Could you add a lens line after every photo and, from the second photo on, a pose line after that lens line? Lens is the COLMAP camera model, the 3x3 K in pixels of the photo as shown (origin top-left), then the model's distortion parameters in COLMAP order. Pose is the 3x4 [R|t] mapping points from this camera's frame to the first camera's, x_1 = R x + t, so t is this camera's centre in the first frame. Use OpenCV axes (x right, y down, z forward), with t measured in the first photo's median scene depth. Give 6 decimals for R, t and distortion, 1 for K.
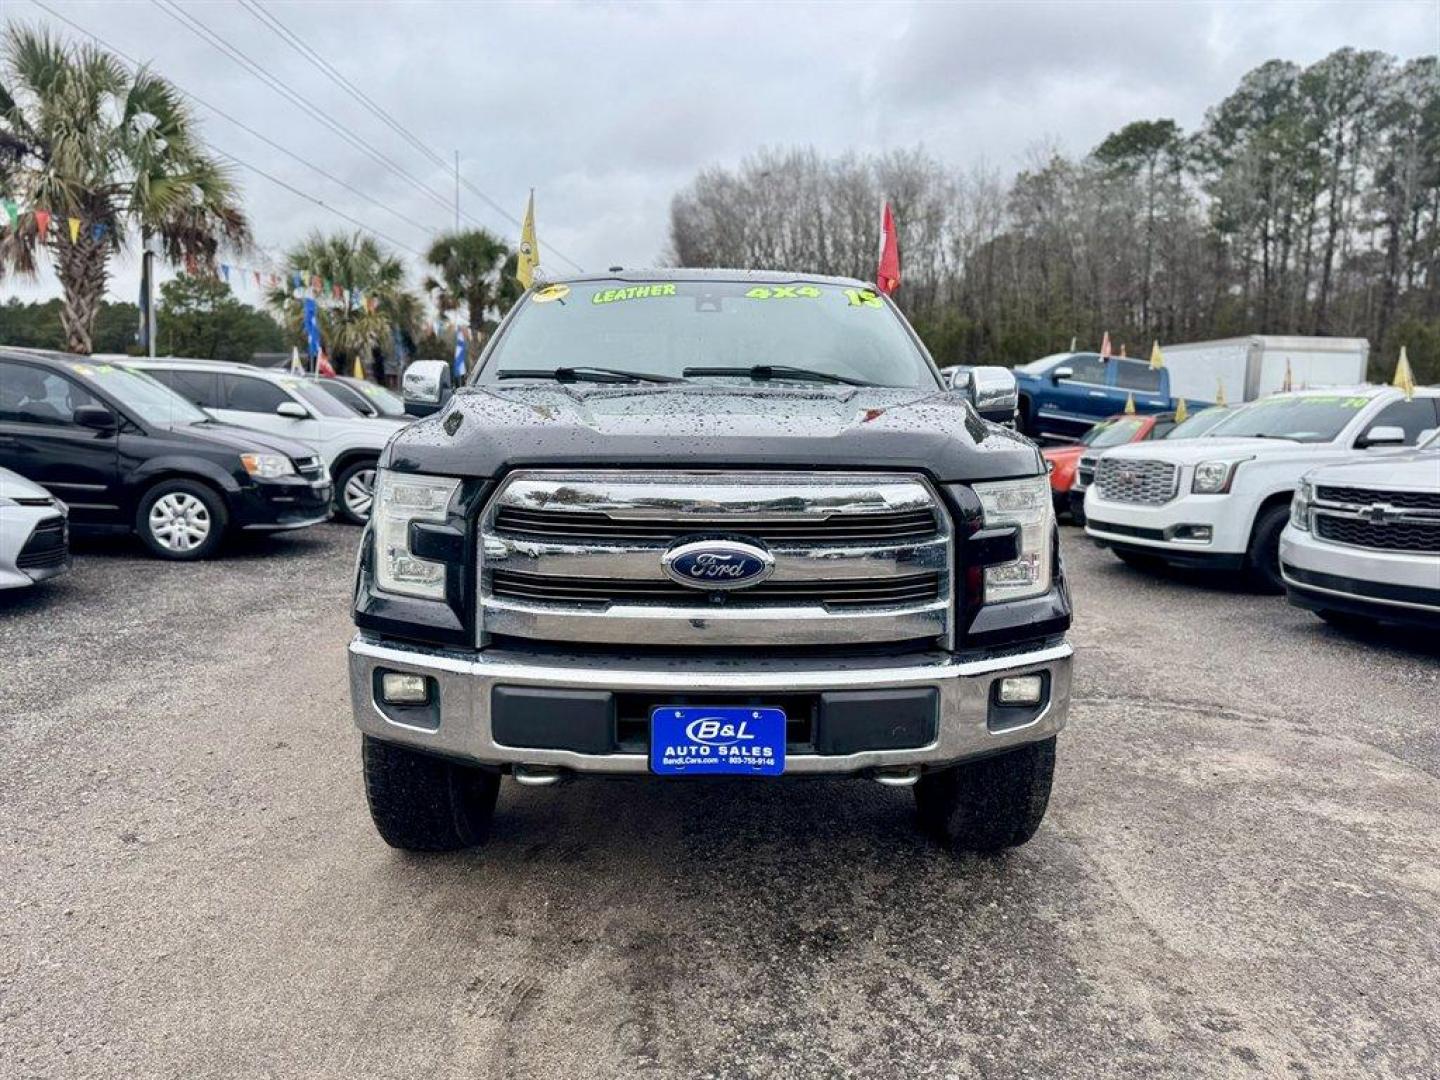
lens RADIAL K [[1037.3, 0, 732.7], [0, 1037.3, 527.8], [0, 0, 1]] dist [0.029116, -0.033562]
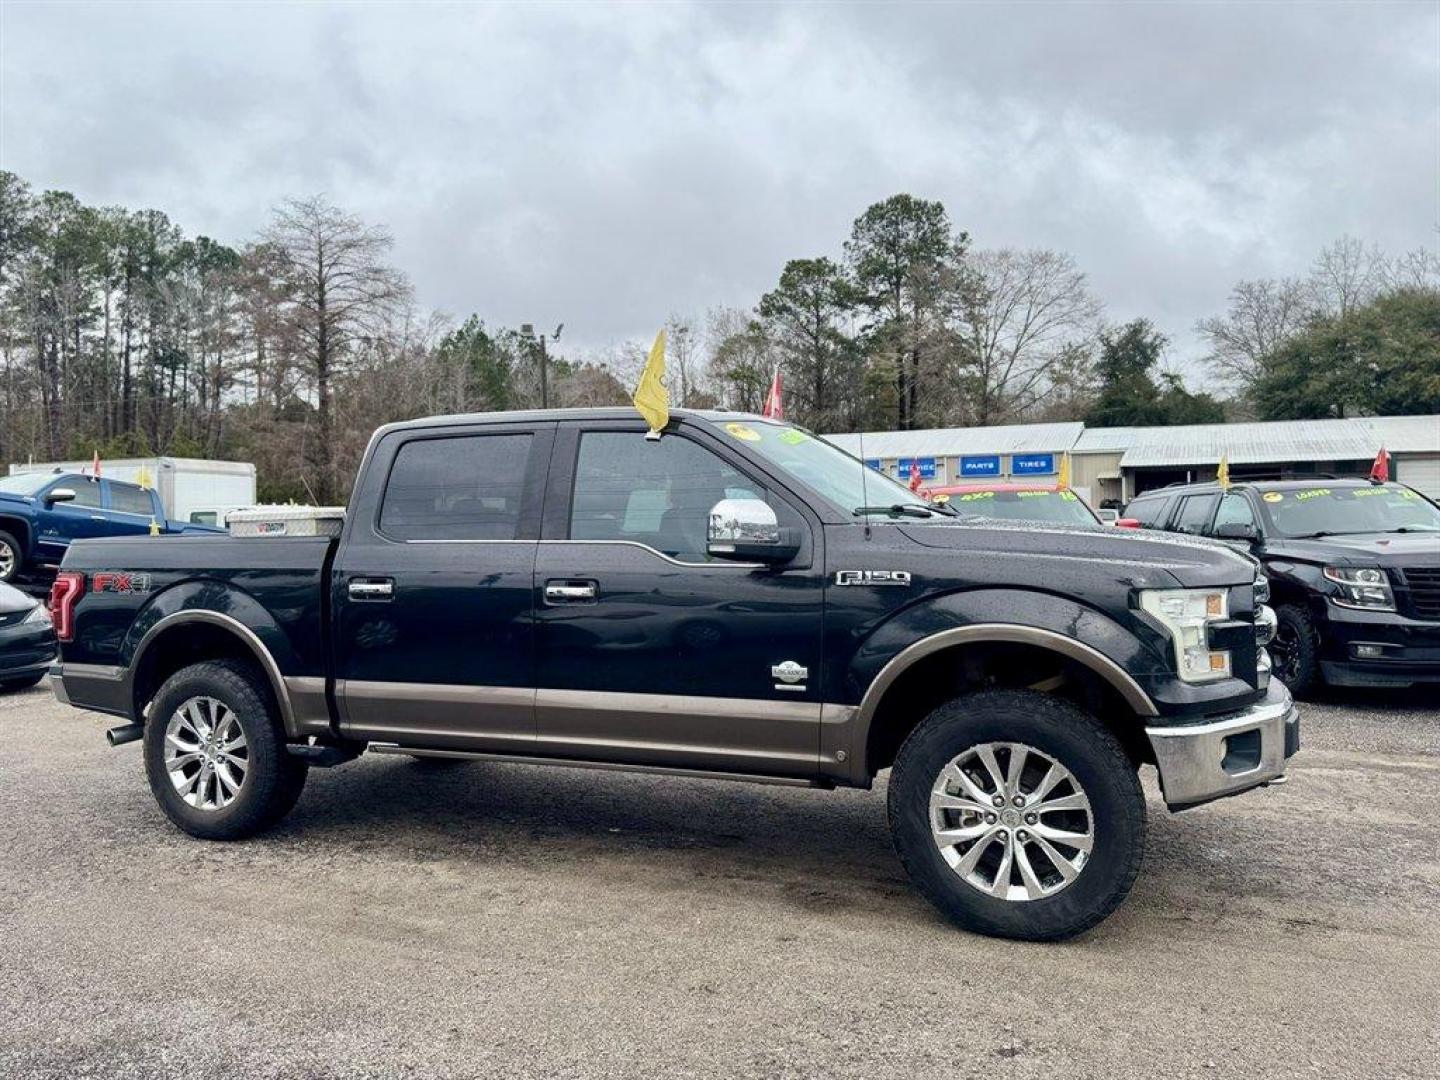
lens RADIAL K [[1037.3, 0, 715.8], [0, 1037.3, 540.2], [0, 0, 1]] dist [0.029116, -0.033562]
pose [[0.416225, -0.032434, 0.908683, -1.581018], [0.122864, 0.992204, -0.020862, -0.143280], [-0.900922, 0.120327, 0.416965, 0.887786]]
